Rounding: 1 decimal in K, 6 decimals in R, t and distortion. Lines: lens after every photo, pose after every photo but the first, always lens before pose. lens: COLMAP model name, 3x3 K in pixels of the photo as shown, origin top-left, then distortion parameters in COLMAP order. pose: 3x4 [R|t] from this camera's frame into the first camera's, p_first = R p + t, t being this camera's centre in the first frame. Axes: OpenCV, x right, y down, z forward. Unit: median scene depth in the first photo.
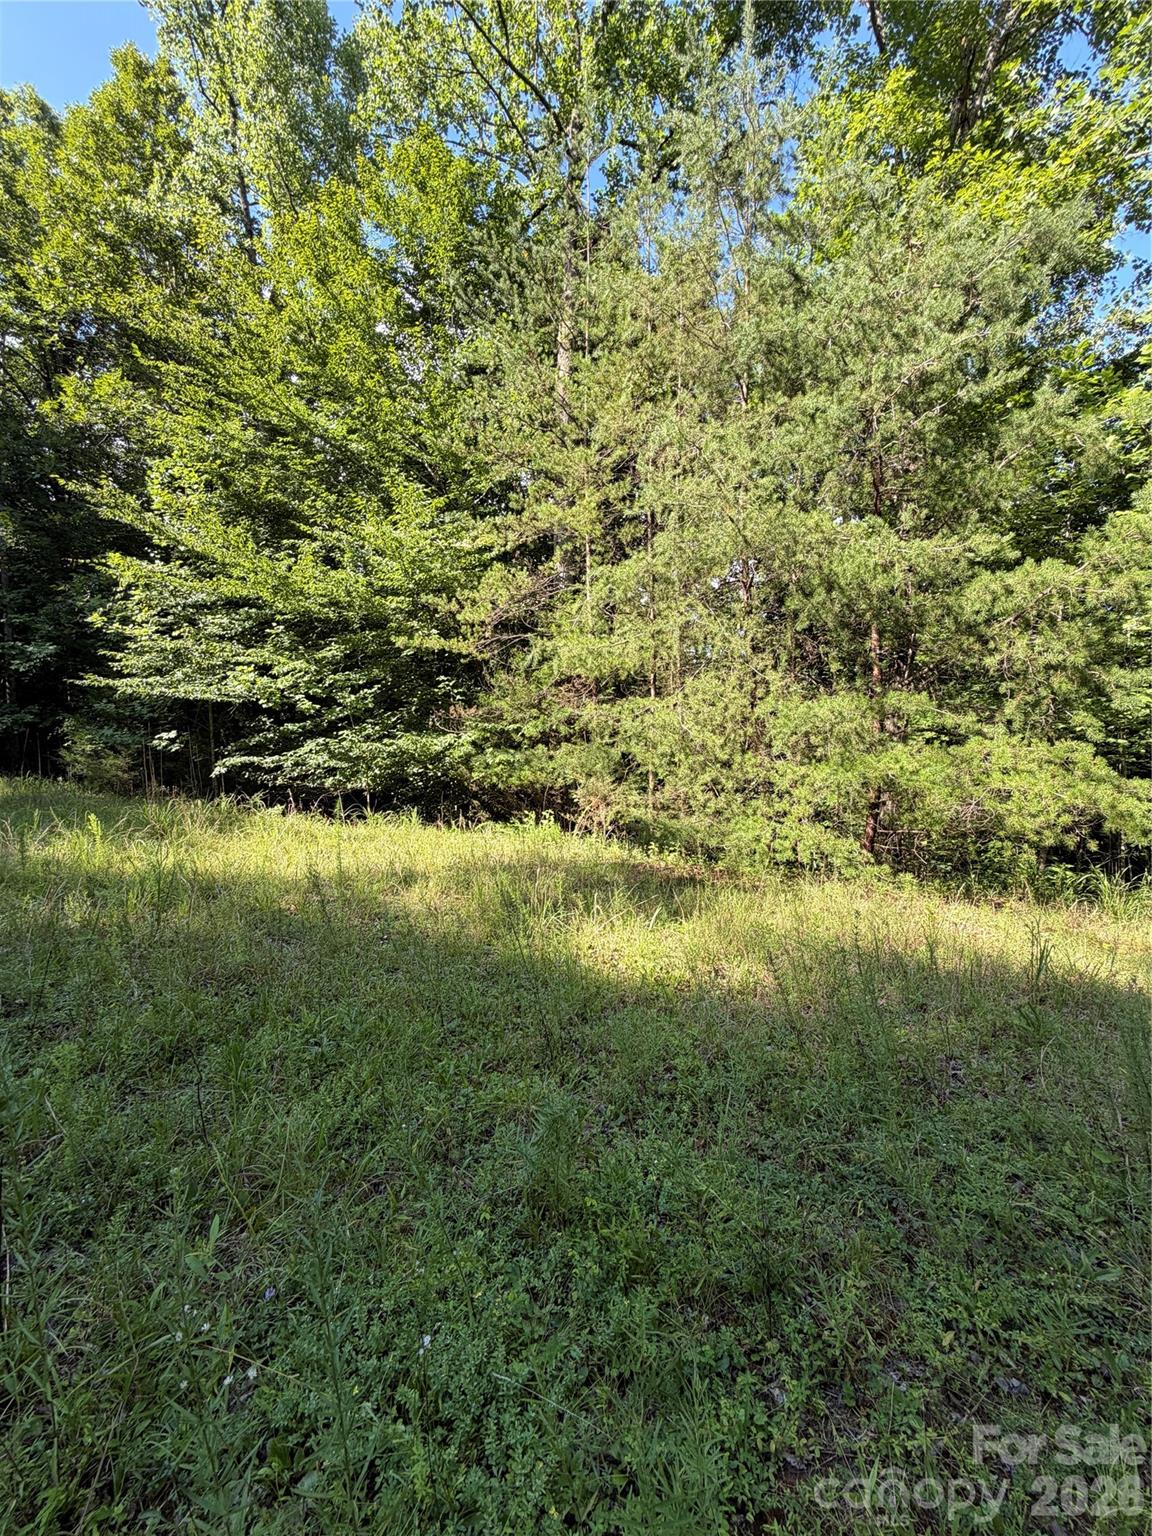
lens RADIAL K [[610.7, 0, 575.1], [0, 610.7, 765.7], [0, 0, 1]] dist [-0.000675, 0.000212]
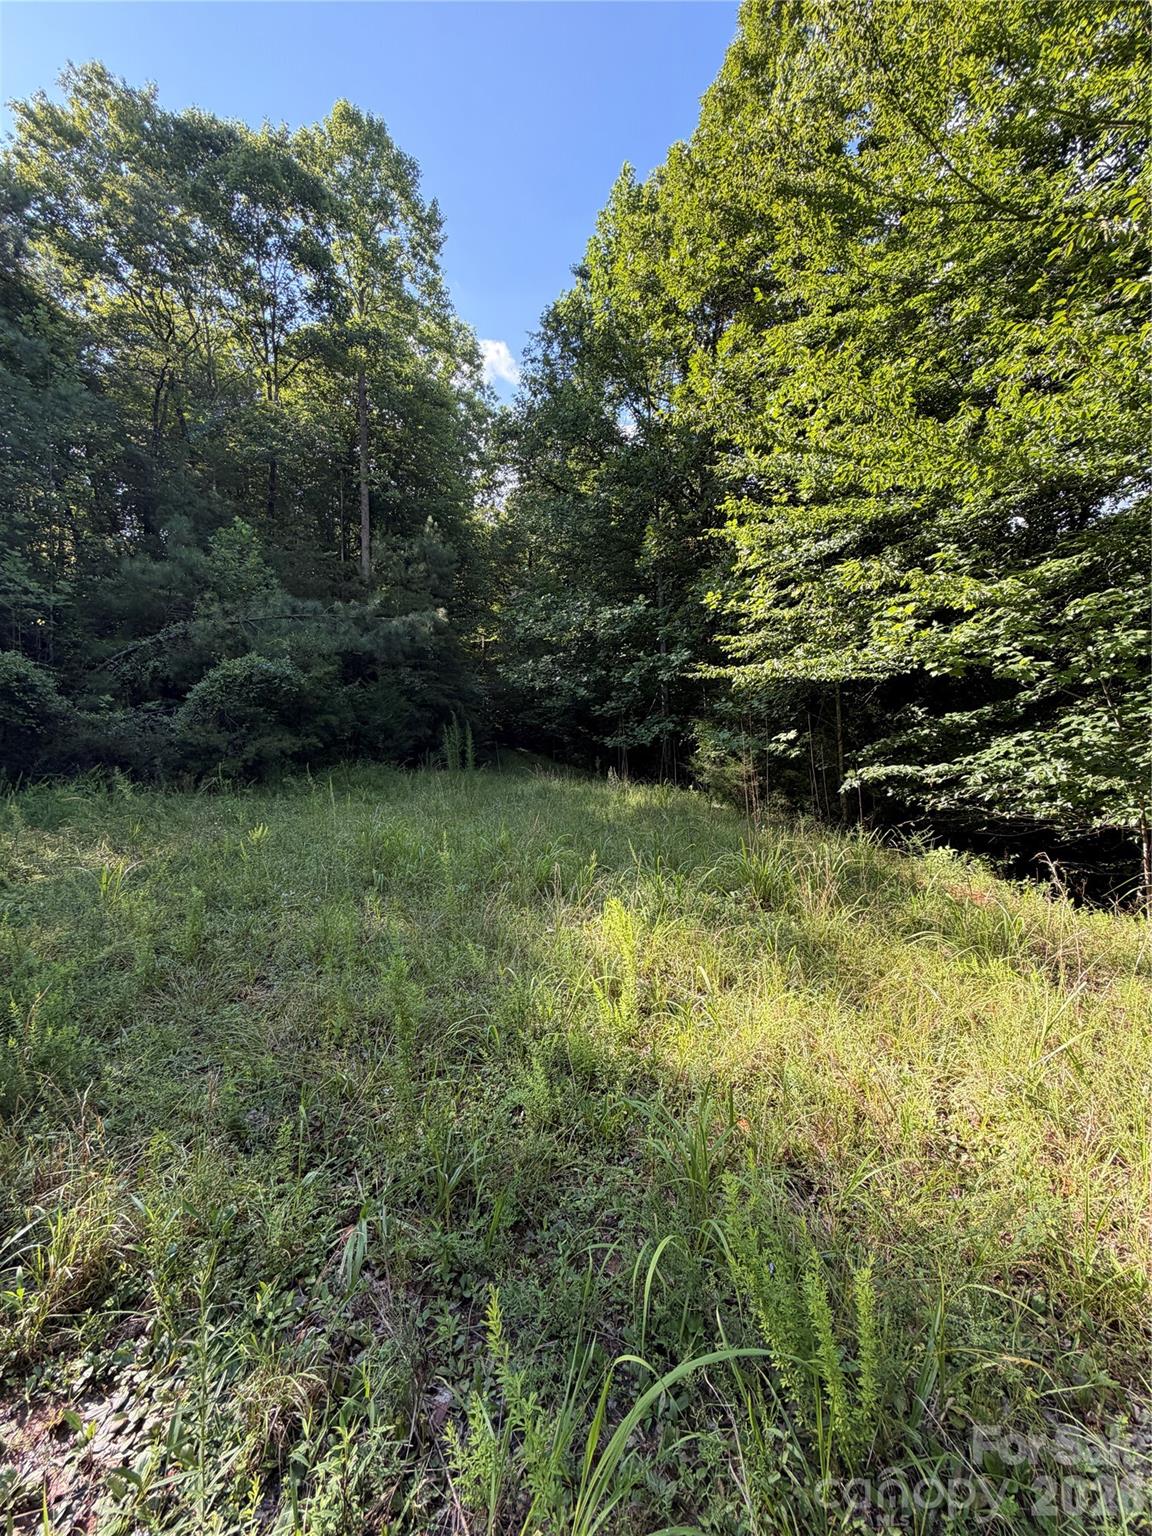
lens RADIAL K [[610.7, 0, 575.1], [0, 610.7, 765.7], [0, 0, 1]] dist [-0.000675, 0.000212]
pose [[0.590853, 0.003378, -0.806772, -0.220953], [-0.008781, 0.999959, -0.002244, -0.009909], [0.806731, 0.008410, 0.590859, 0.357716]]
